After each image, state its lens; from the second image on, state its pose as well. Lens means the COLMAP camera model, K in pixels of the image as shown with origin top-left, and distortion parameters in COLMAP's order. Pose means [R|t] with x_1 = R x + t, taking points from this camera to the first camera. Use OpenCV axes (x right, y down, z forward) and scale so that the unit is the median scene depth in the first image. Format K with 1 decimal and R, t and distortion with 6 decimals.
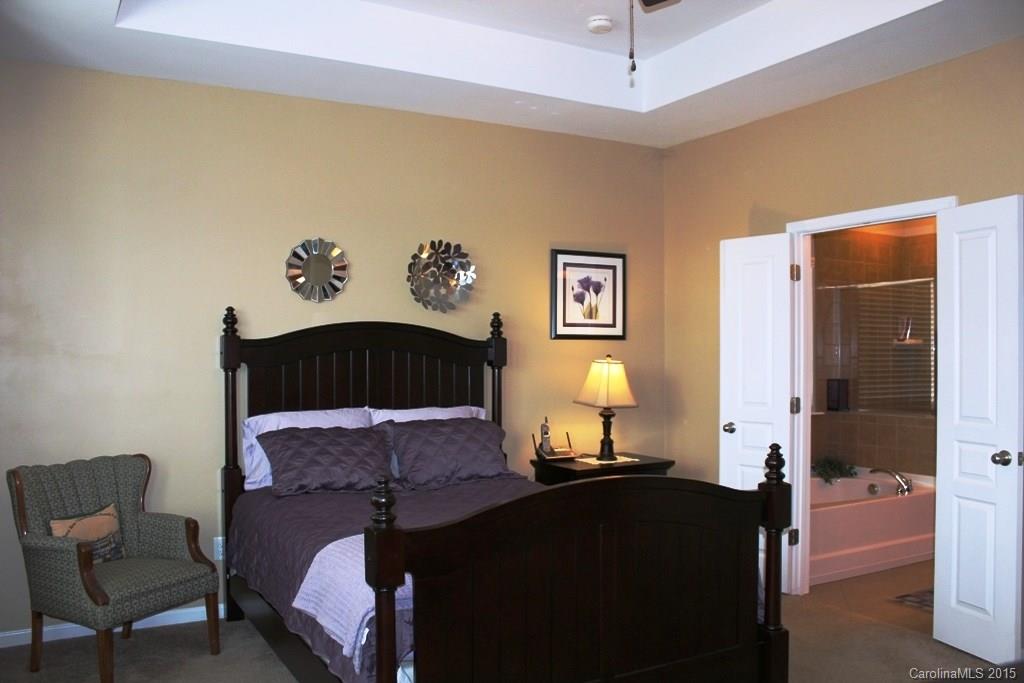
lens RADIAL K [[854.7, 0, 512.0], [0, 854.7, 341.5], [0, 0, 1]] dist [-0.162596, 0.136020]
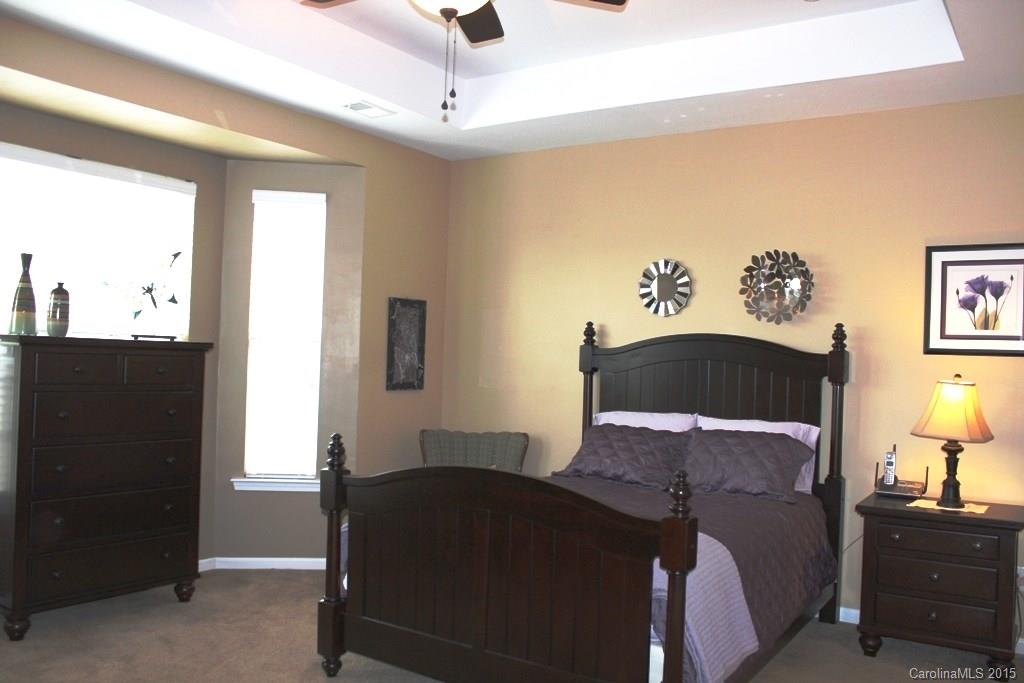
lens RADIAL K [[854.7, 0, 512.0], [0, 854.7, 341.5], [0, 0, 1]] dist [-0.162596, 0.136020]
pose [[0.446129, -0.000361, -0.894968, 0.625707], [-0.023153, 0.999661, -0.011945, 0.004231], [0.894669, 0.026050, 0.445970, 0.293416]]
